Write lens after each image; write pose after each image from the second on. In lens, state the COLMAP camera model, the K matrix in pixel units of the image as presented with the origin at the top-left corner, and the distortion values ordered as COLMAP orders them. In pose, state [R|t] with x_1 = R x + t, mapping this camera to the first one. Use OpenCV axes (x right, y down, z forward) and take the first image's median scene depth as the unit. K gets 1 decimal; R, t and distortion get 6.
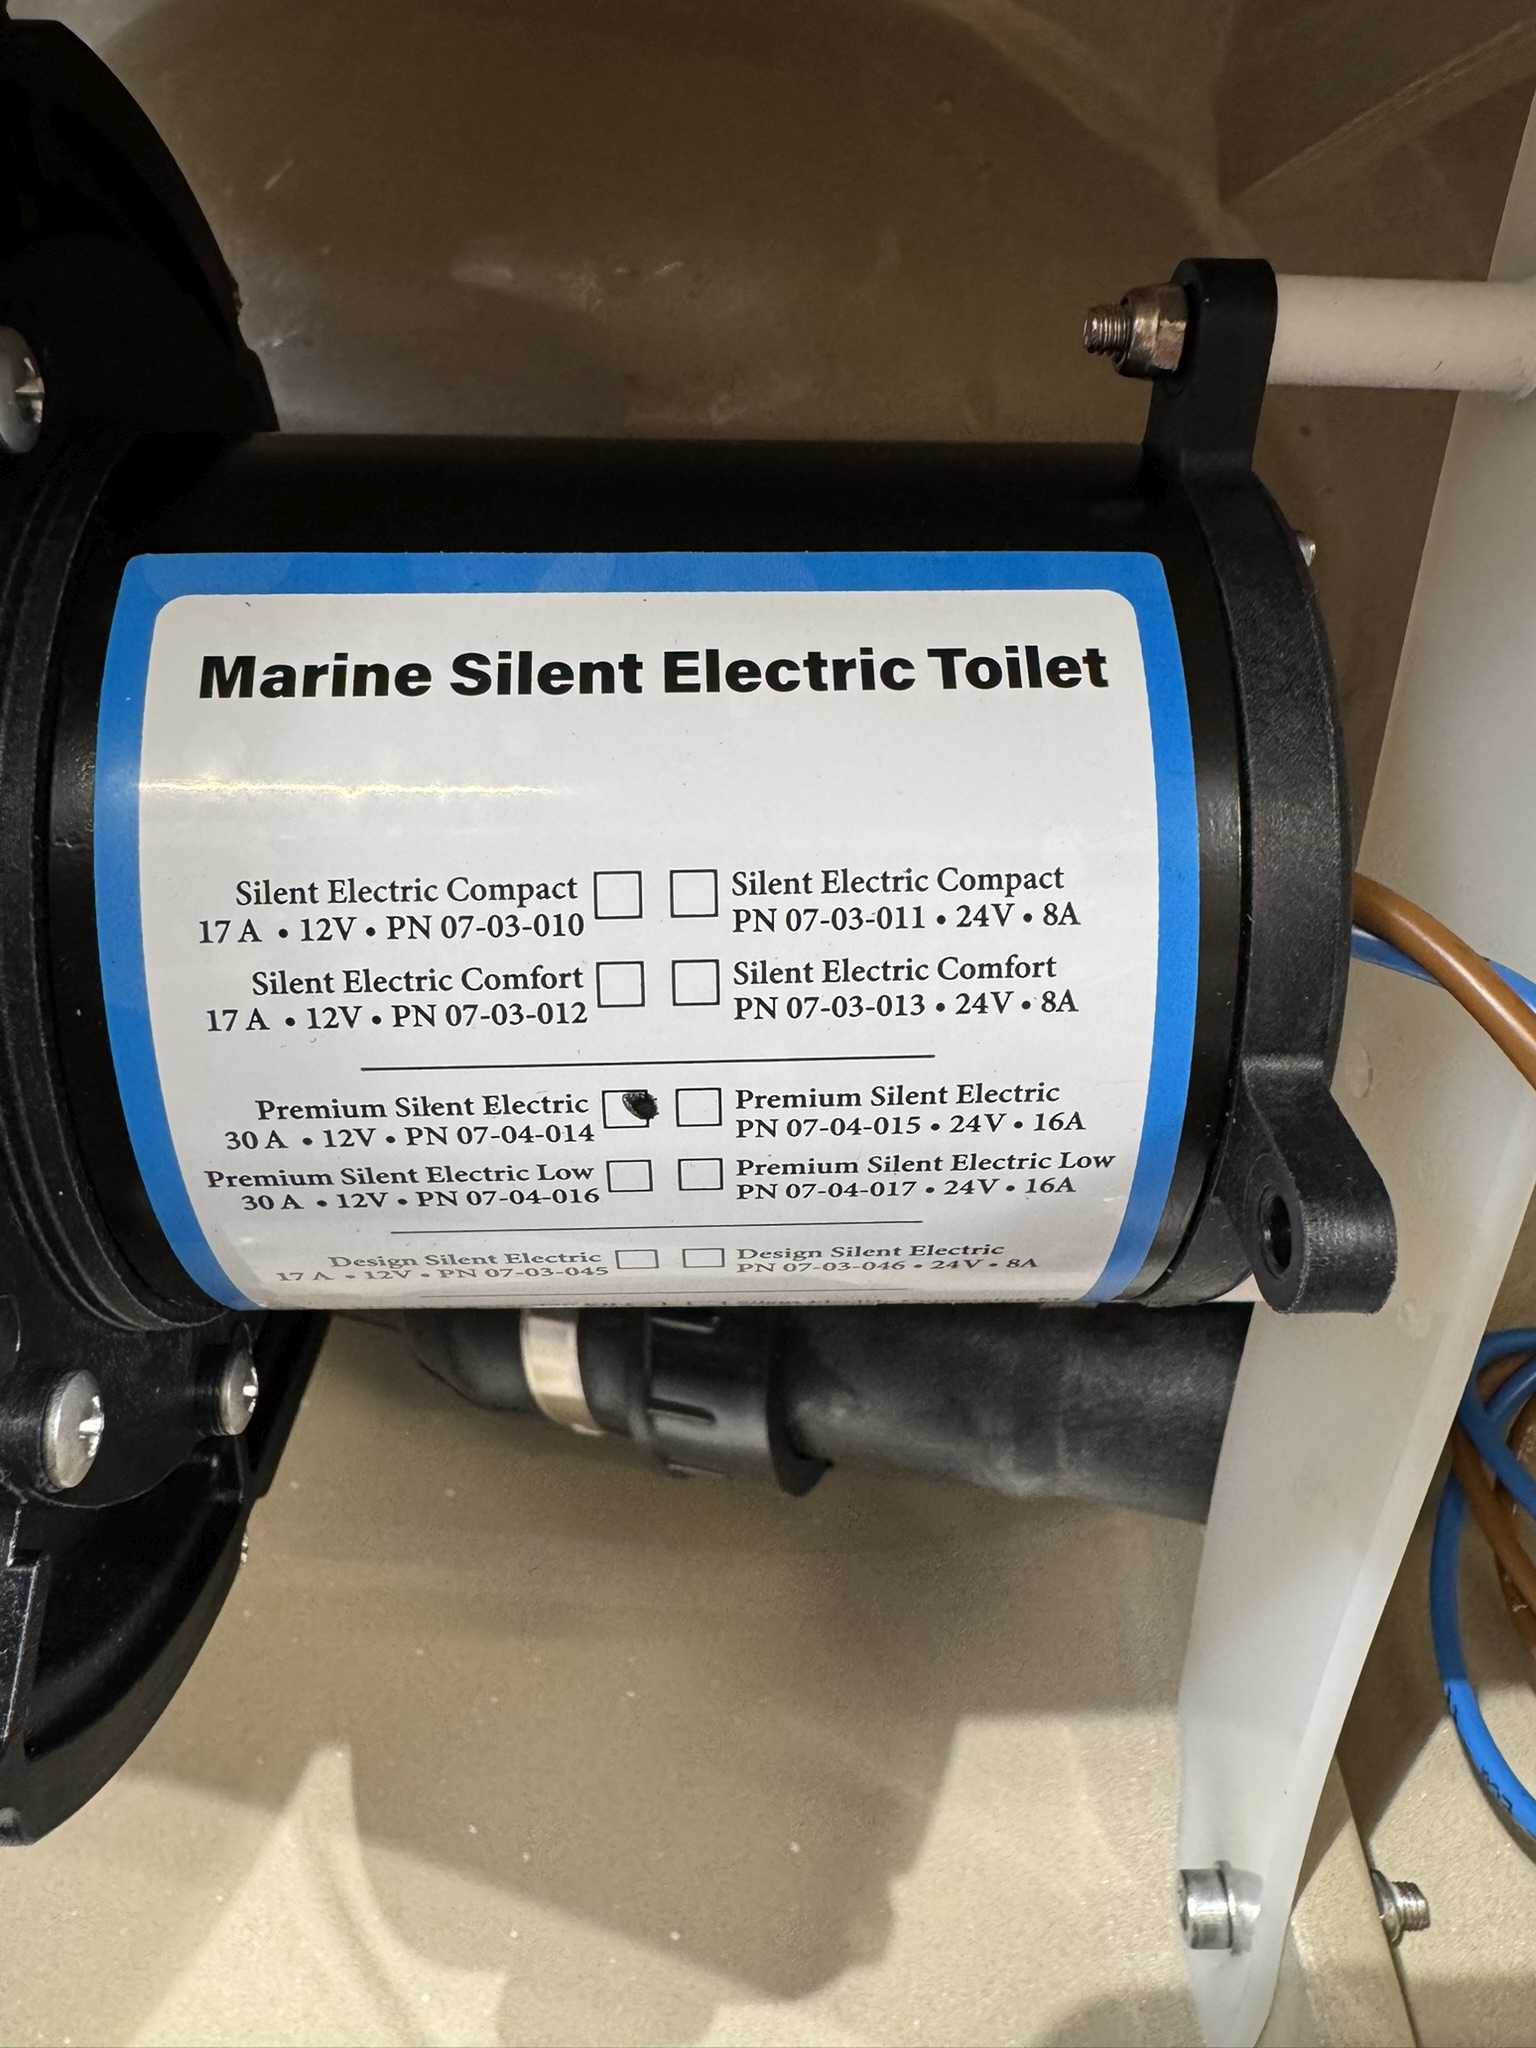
lens RADIAL K [[1689.7, 0, 757.8], [0, 1689.7, 1021.5], [0, 0, 1]] dist [-0.008827, -0.000612]
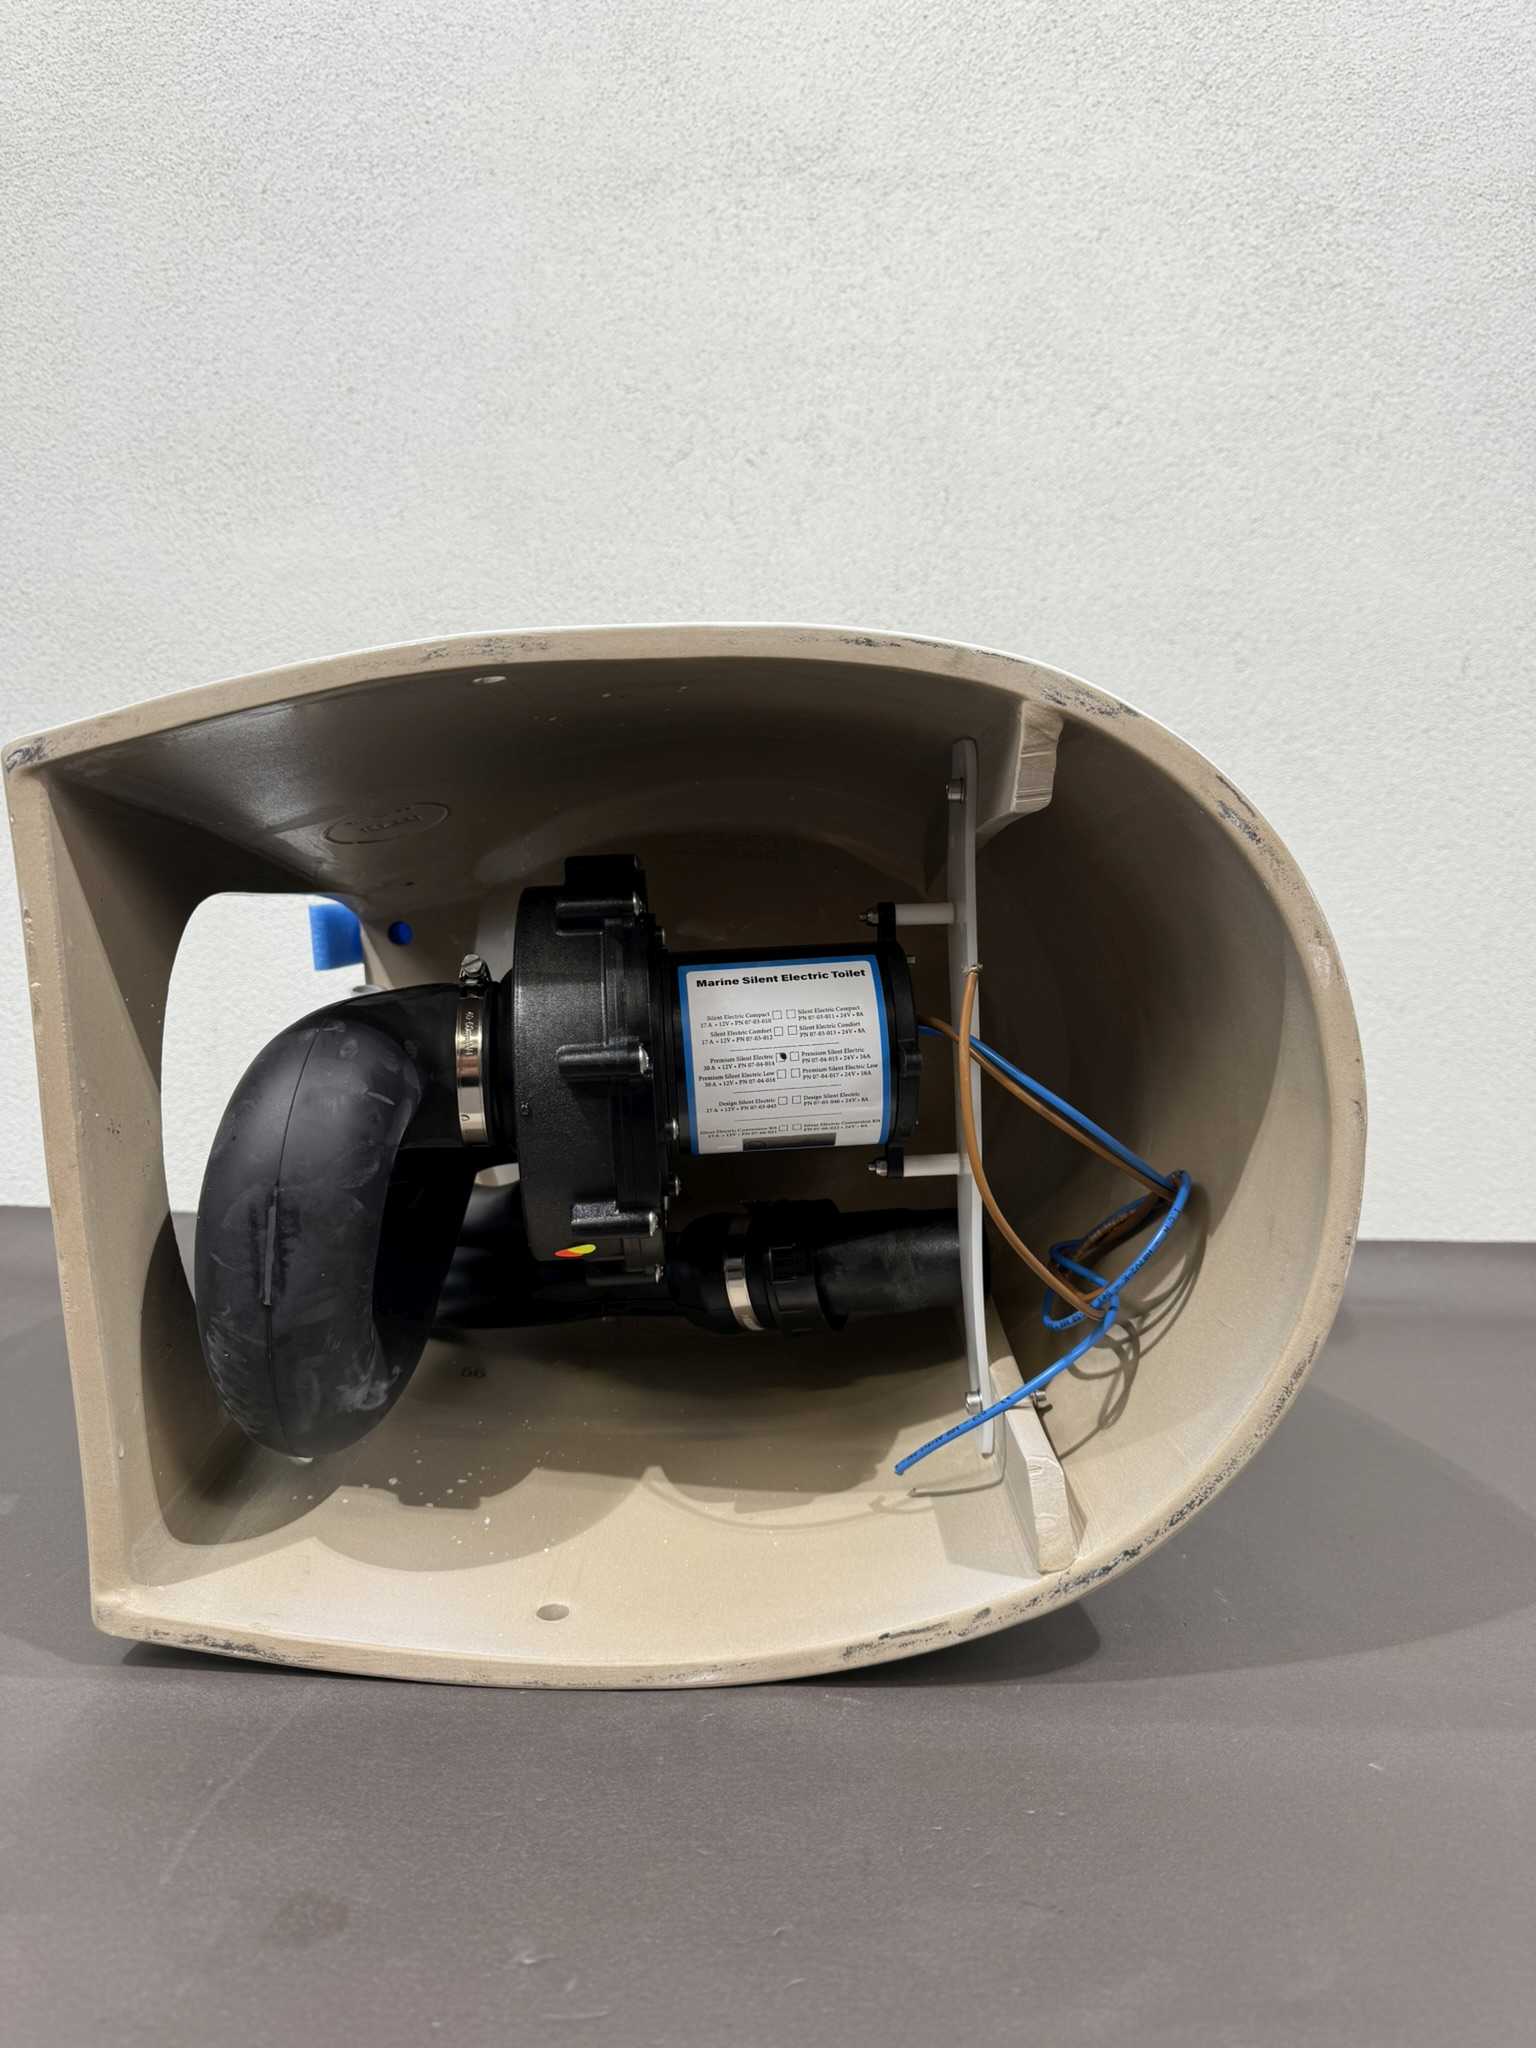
lens RADIAL K [[1423.9, 0, 771.8], [0, 1423.9, 1022.1], [0, 0, 1]] dist [-0.028780, -0.000075]
pose [[0.997345, -0.070065, 0.019836, -0.183611], [0.072396, 0.924720, -0.373701, 1.580107], [0.007841, 0.374145, 0.927337, -3.082968]]
